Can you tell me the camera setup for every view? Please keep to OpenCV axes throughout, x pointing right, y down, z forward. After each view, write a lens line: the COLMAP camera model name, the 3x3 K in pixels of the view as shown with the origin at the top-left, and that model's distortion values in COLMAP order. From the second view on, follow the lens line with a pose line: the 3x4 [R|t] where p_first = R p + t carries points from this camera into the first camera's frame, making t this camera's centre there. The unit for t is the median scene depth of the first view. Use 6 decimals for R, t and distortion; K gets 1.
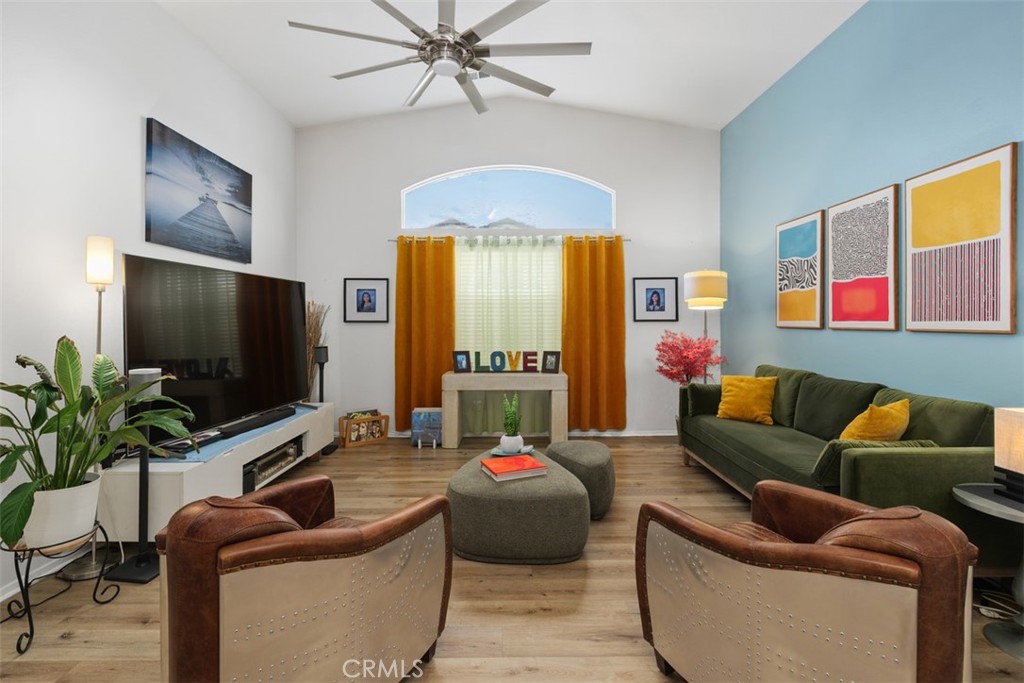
lens RADIAL K [[469.4, 0, 511.1], [0, 469.4, 322.8], [0, 0, 1]] dist [0.001859, 0.000314]
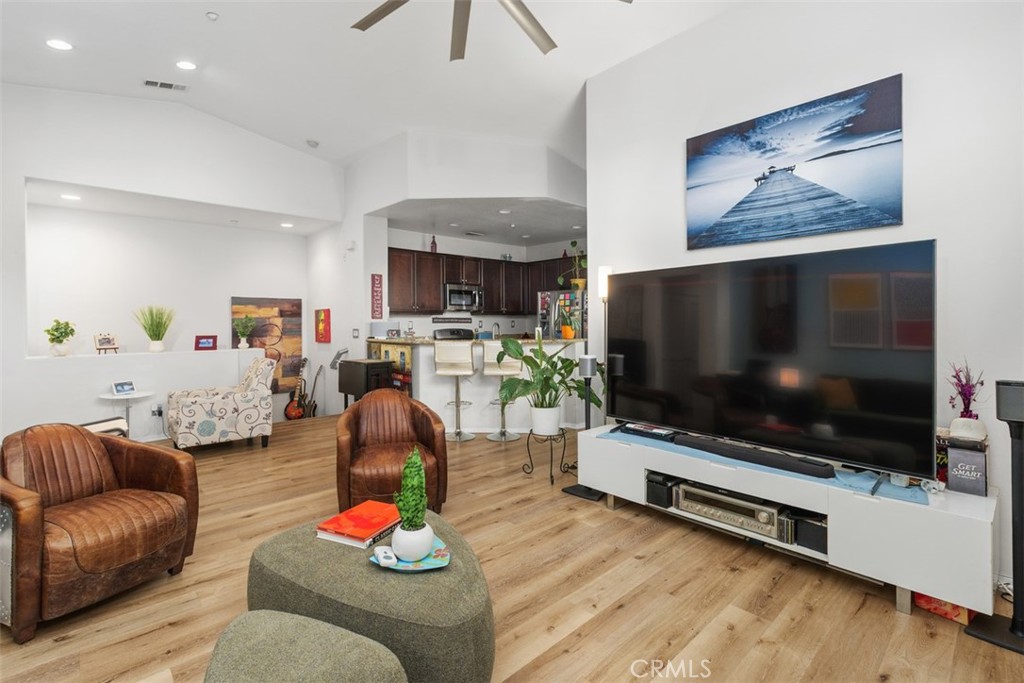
lens RADIAL K [[469.4, 0, 511.1], [0, 469.4, 322.8], [0, 0, 1]] dist [0.001859, 0.000314]
pose [[-0.732708, 0.012875, -0.680422, 0.257155], [0.006623, 0.999909, 0.011788, -0.013530], [0.680511, 0.004130, -0.732726, 1.313929]]
